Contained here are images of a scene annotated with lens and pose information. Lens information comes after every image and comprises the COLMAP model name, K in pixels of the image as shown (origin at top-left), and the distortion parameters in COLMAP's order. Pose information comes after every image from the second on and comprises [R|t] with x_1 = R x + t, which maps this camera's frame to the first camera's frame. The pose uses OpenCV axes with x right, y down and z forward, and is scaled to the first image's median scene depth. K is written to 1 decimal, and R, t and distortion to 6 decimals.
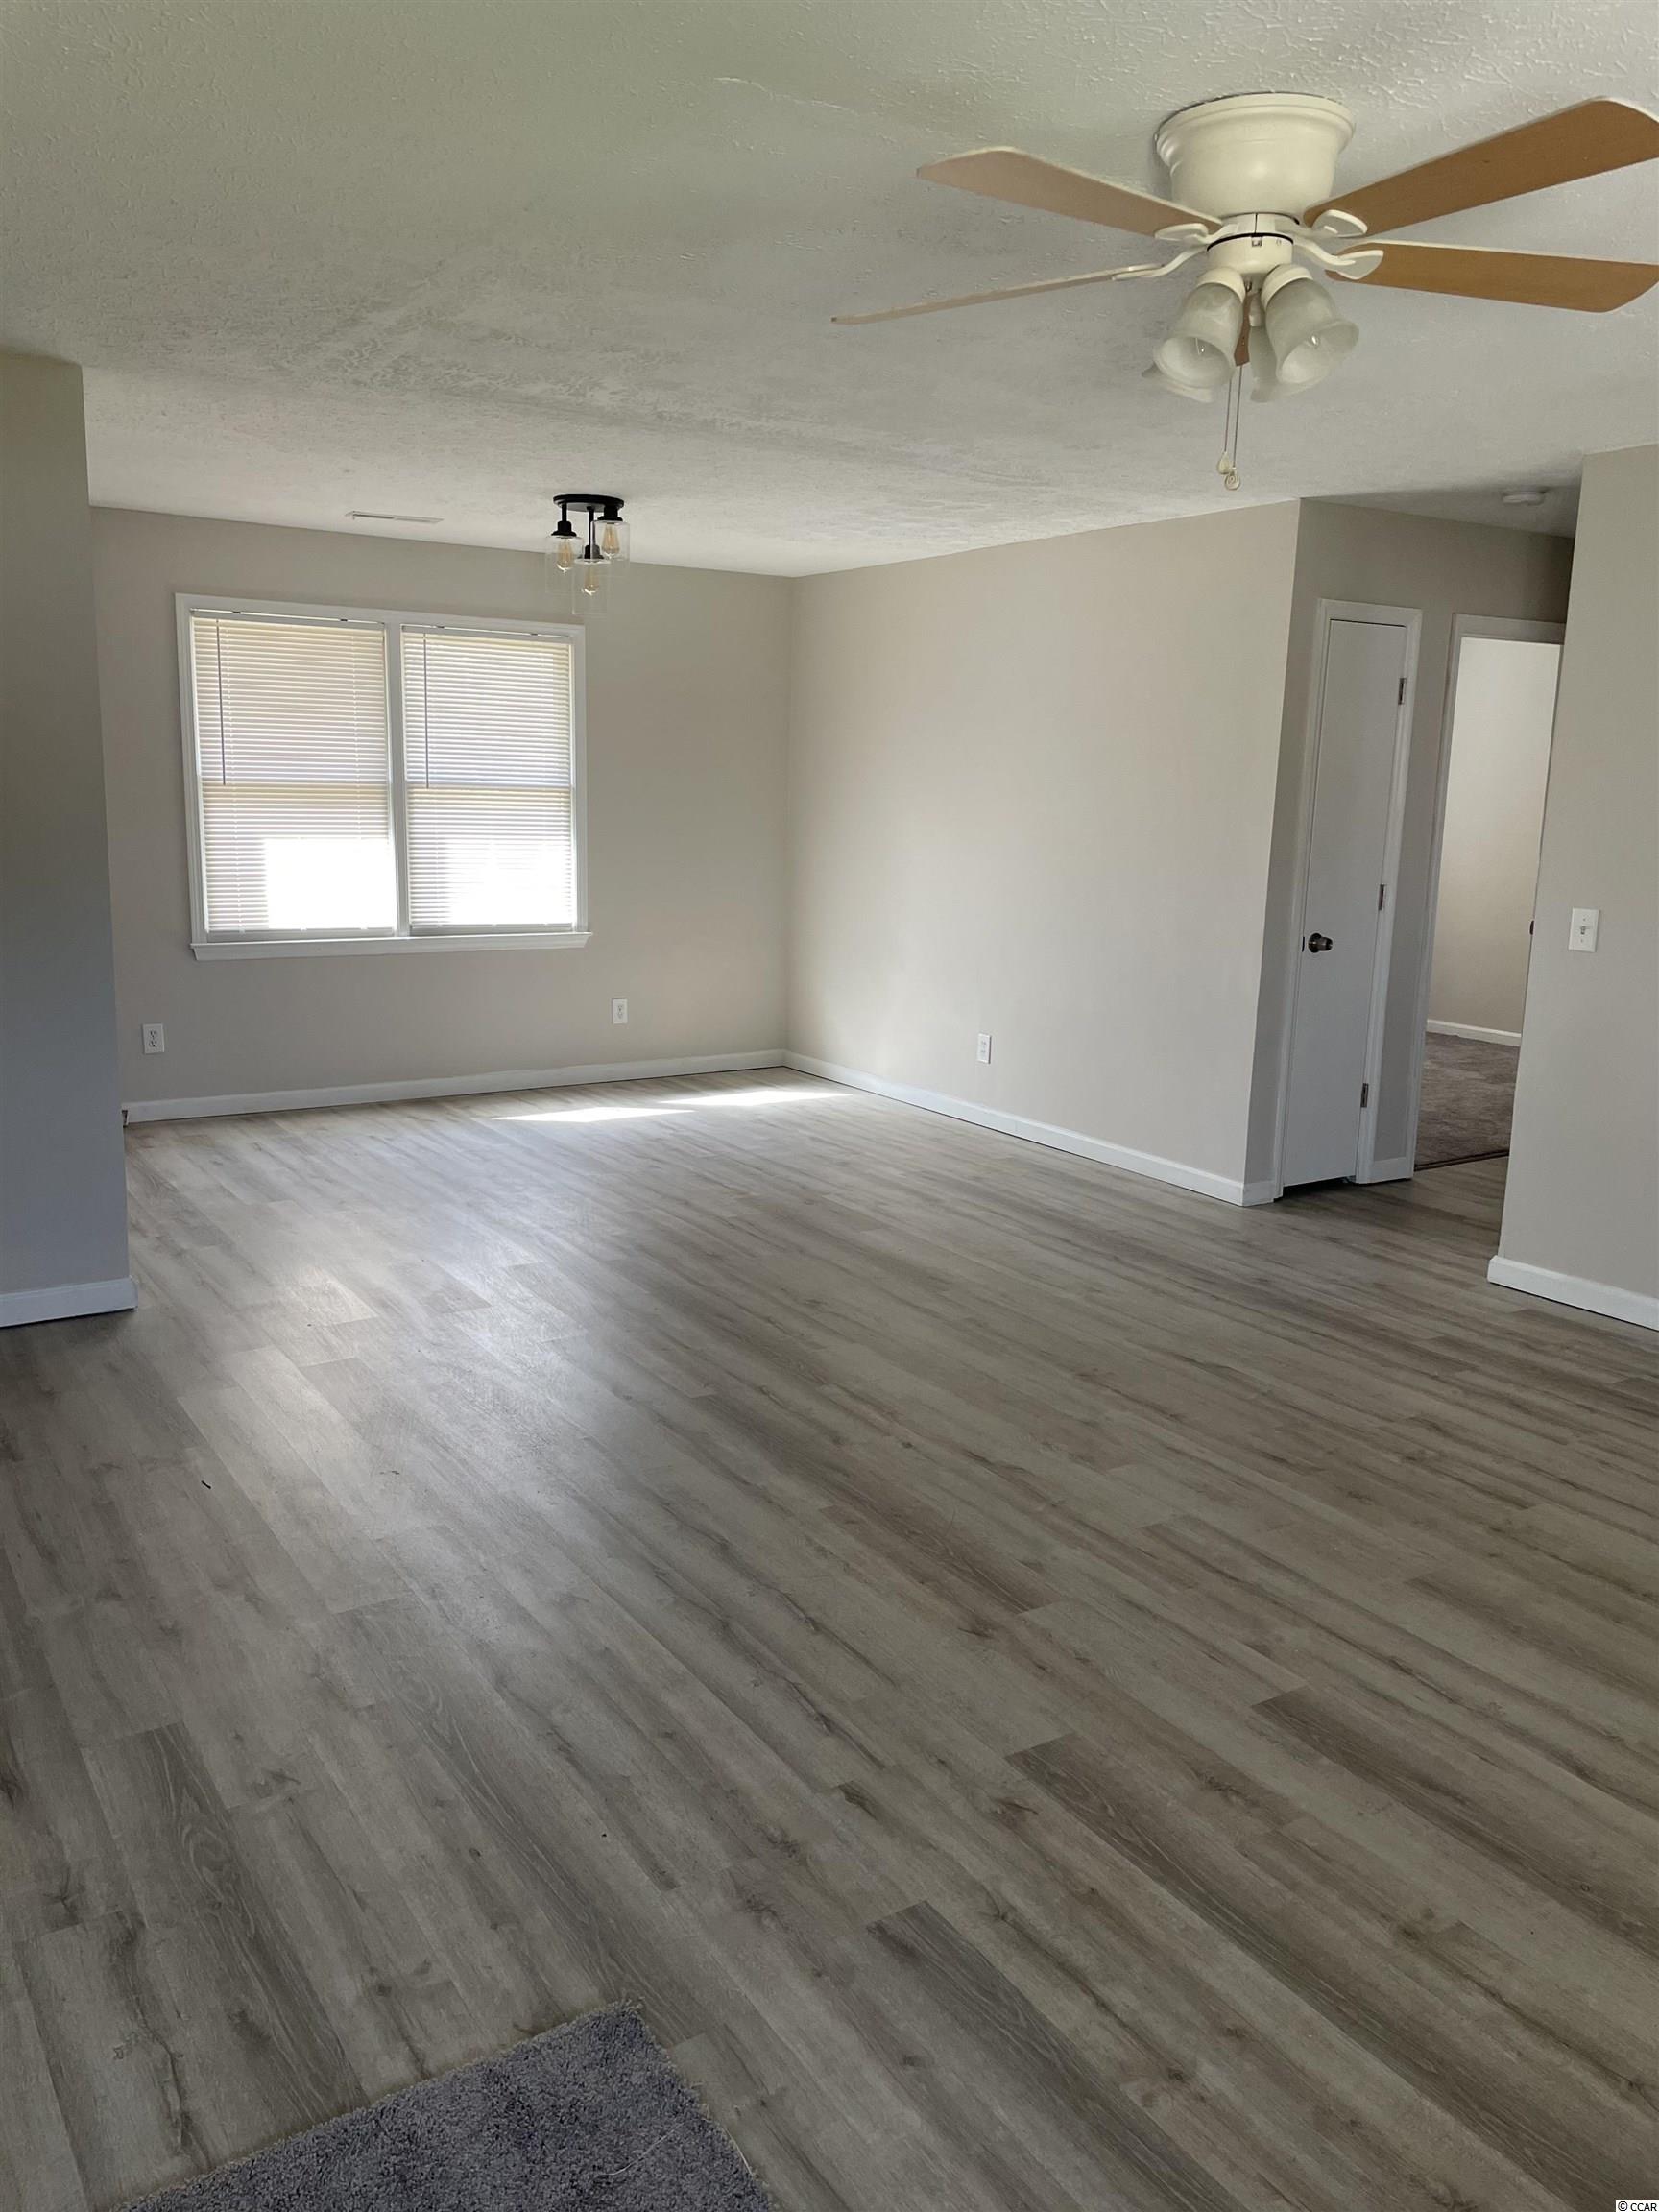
lens RADIAL K [[1692.6, 0, 830.8], [0, 1692.6, 1112.4], [0, 0, 1]] dist [0.082049, -0.079976]
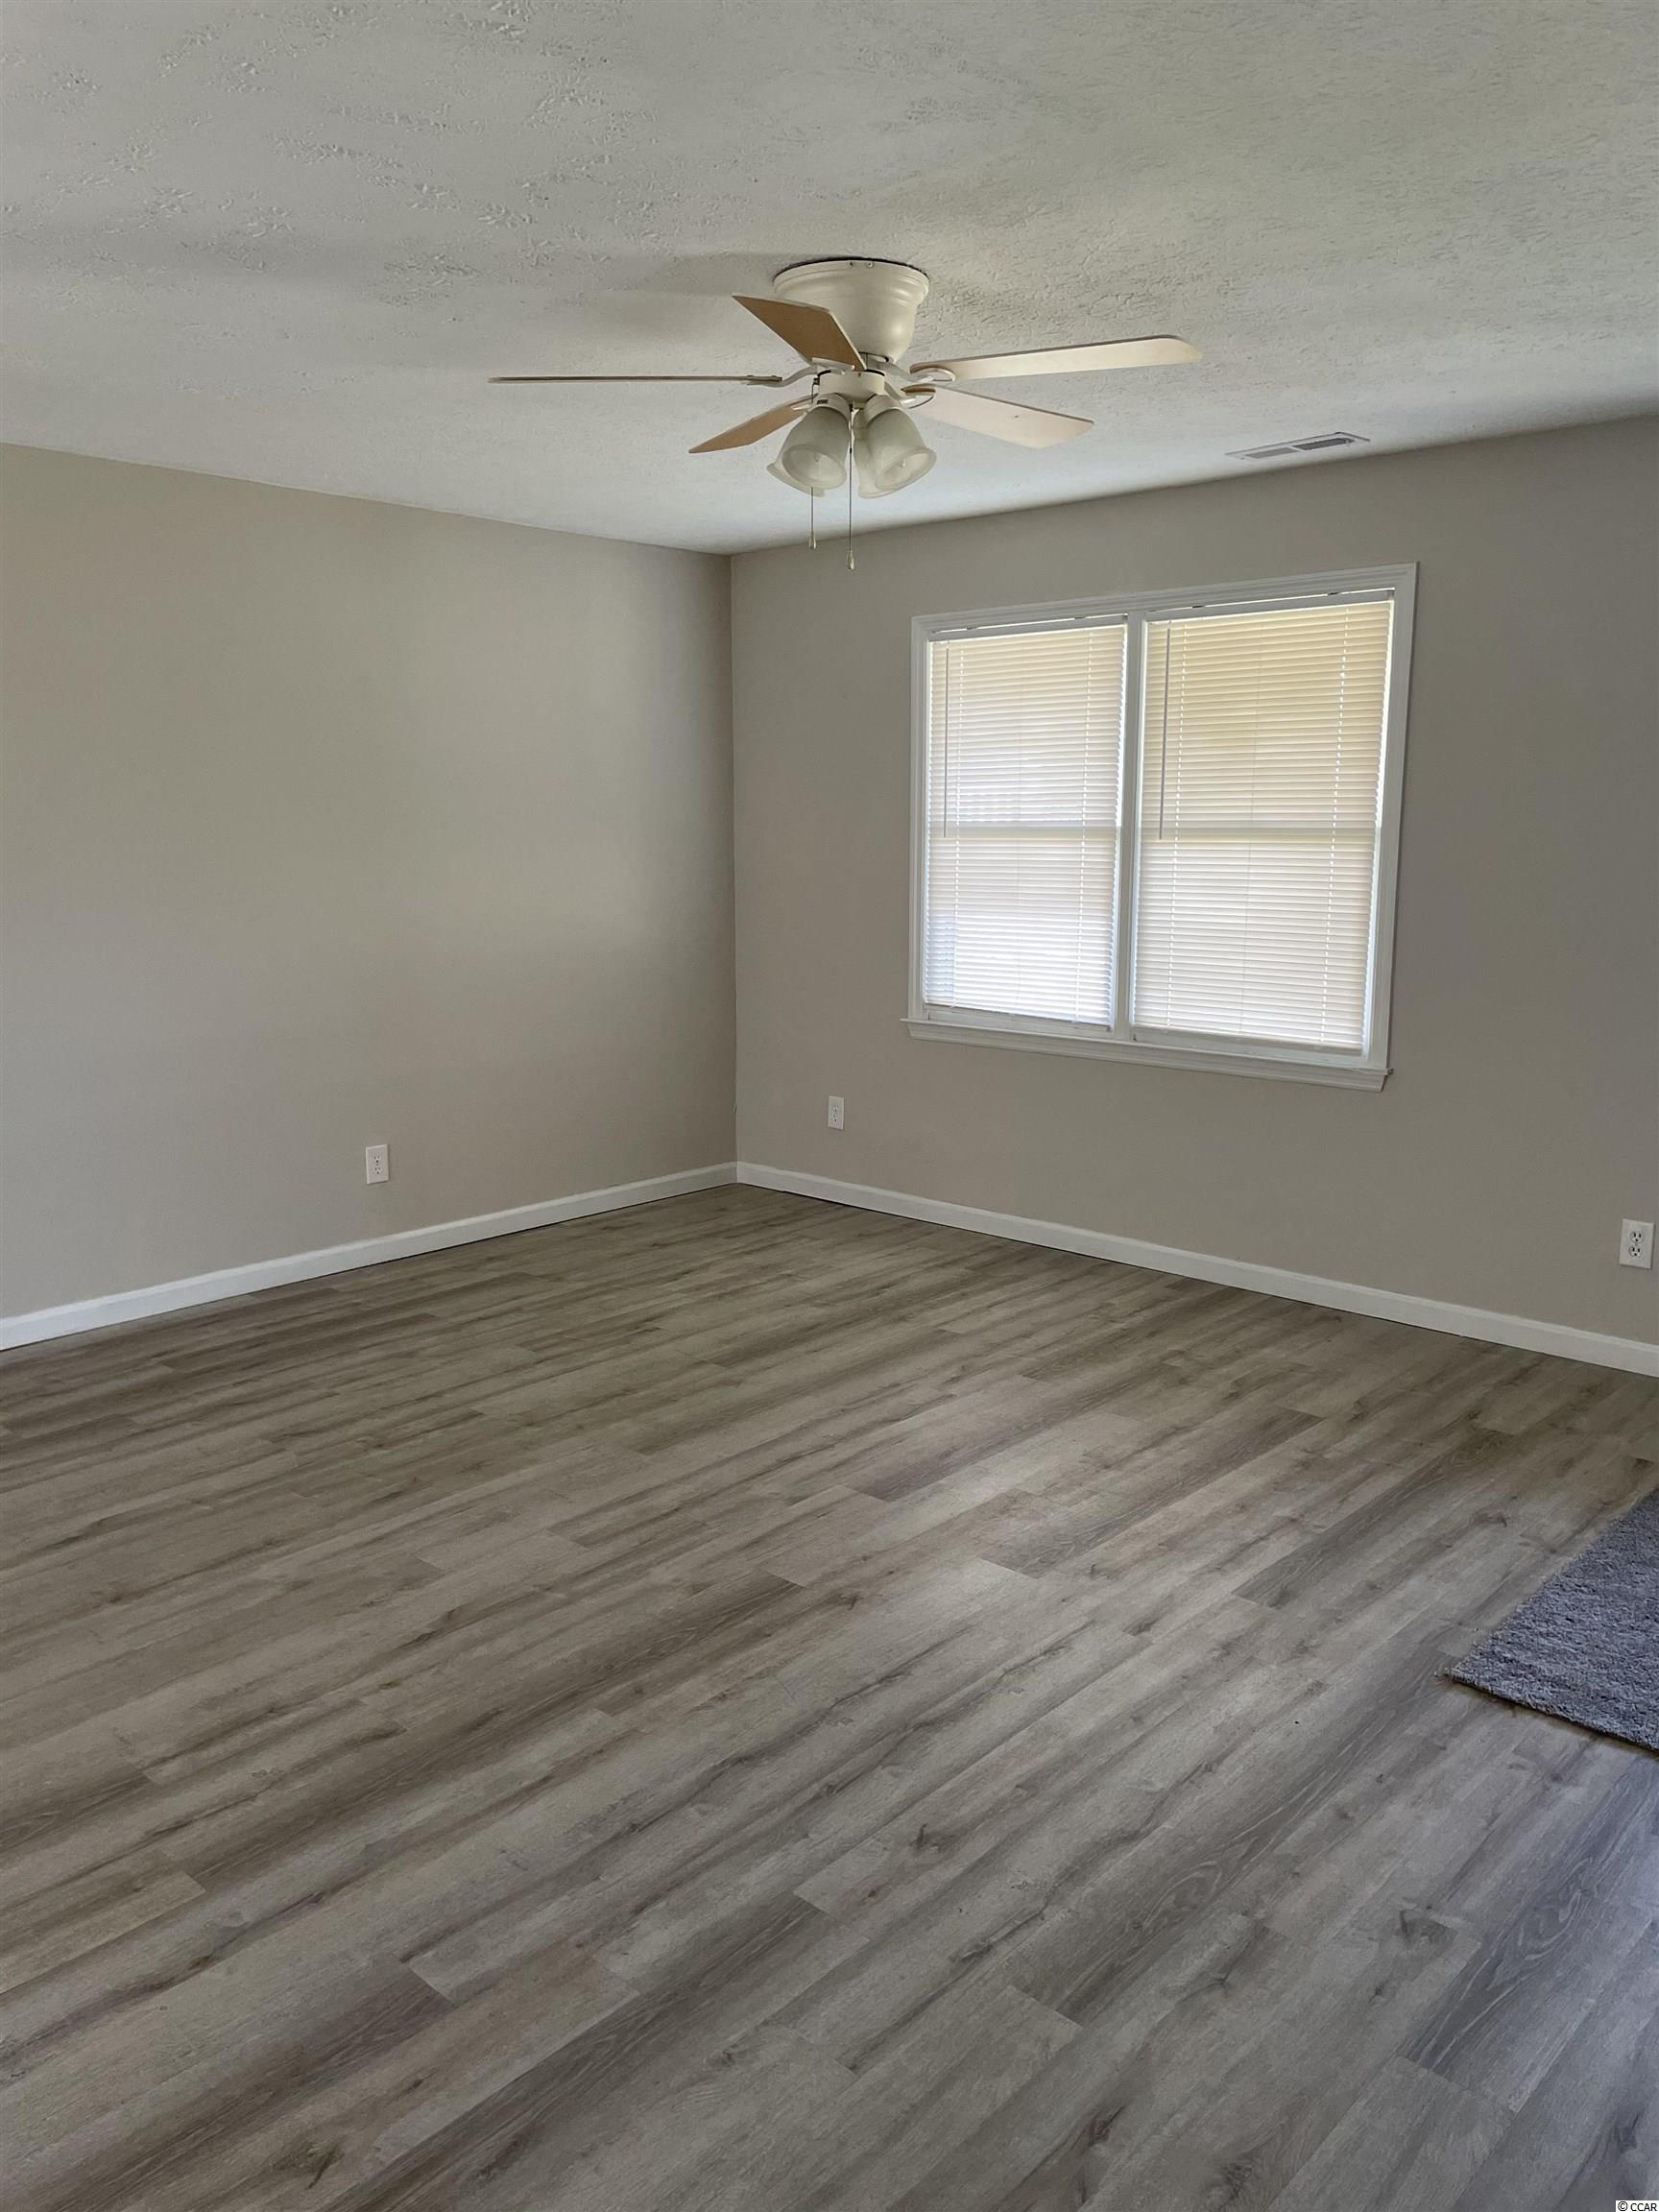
lens RADIAL K [[1692.6, 0, 829.1], [0, 1692.6, 1096.6], [0, 0, 1]] dist [0.082049, -0.079976]
pose [[-0.252357, -0.191839, 0.948427, -0.803776], [0.186669, 0.952088, 0.242248, -0.238630], [-0.949458, 0.238175, -0.204455, 1.082246]]
